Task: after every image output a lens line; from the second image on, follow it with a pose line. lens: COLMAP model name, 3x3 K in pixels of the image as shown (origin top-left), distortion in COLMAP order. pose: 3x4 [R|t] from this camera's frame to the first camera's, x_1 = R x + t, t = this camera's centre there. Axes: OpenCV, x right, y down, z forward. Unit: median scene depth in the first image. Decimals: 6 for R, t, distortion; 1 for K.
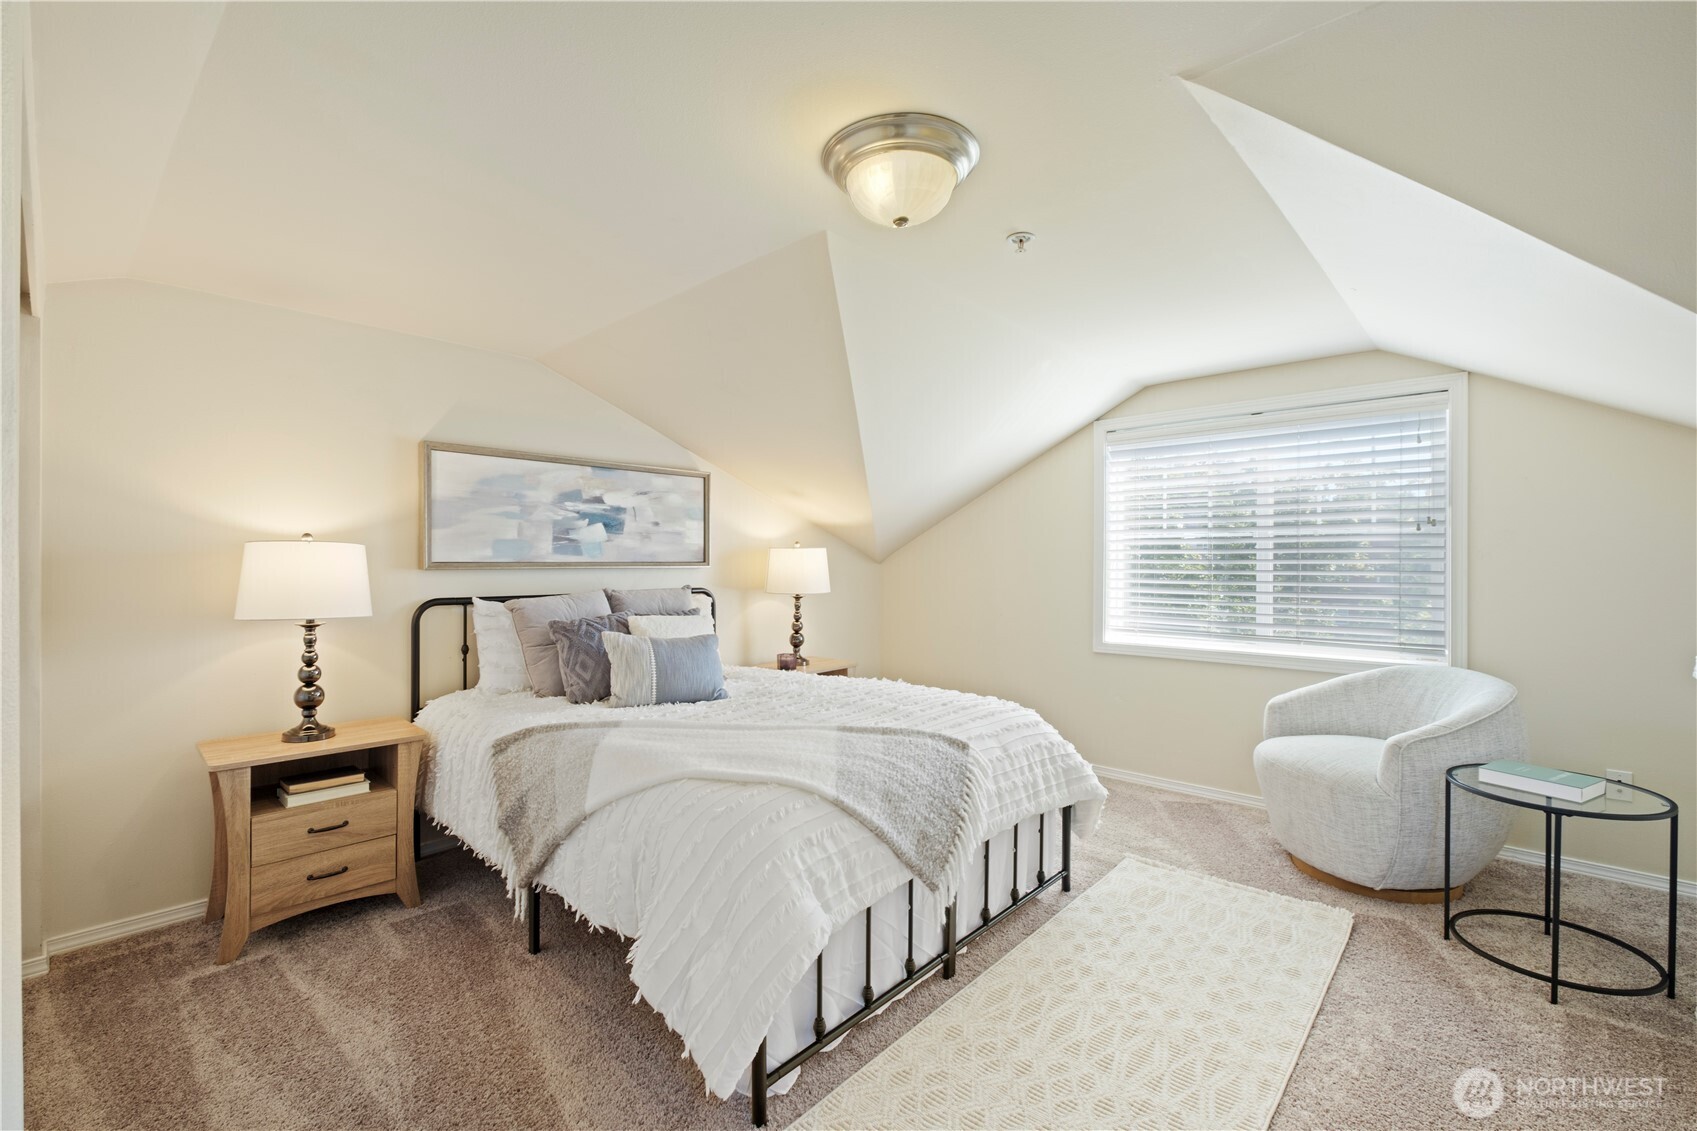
lens RADIAL K [[740.9, 0, 843.0], [0, 740.9, 563.0], [0, 0, 1]] dist [-0.002753, -0.001794]
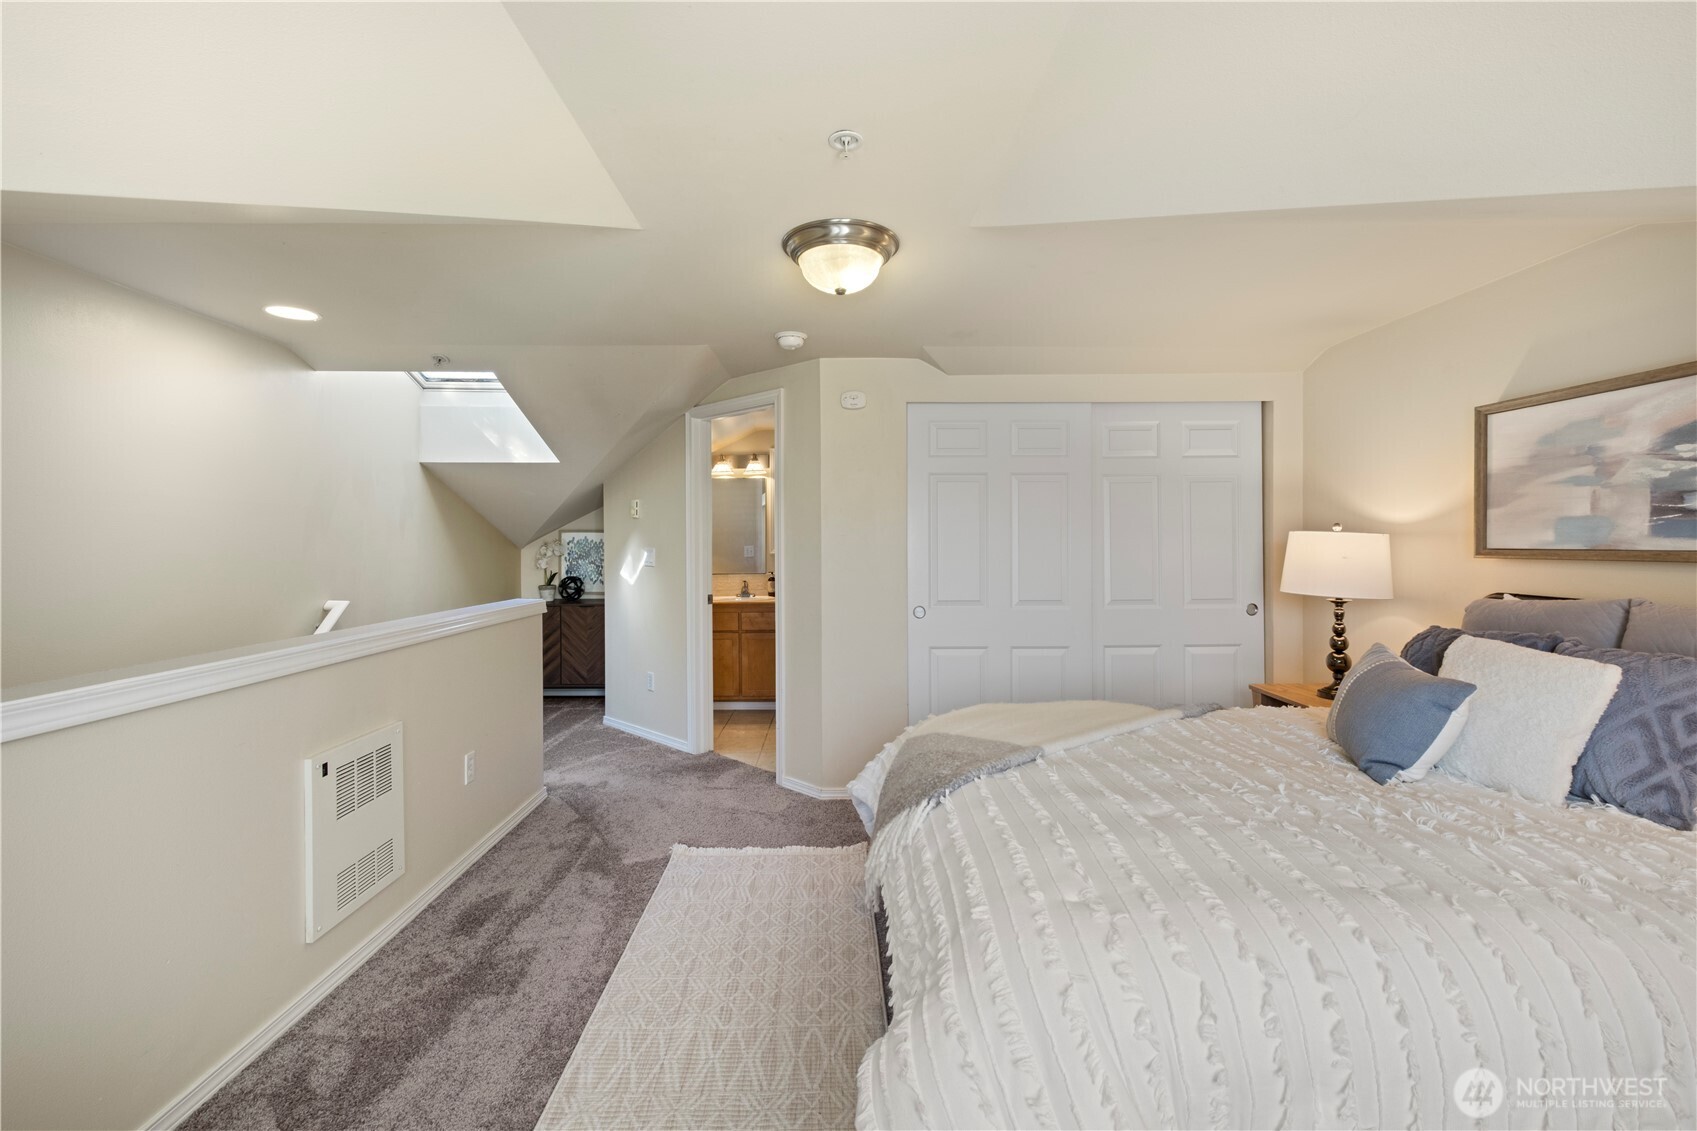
lens RADIAL K [[740.9, 0, 845.3], [0, 740.9, 552.8], [0, 0, 1]] dist [-0.002753, -0.001794]
pose [[-0.725609, 0.010164, -0.688032, 0.524599], [-0.000181, 0.999888, 0.014962, -0.008263], [0.688107, 0.010981, -0.725526, 1.052897]]
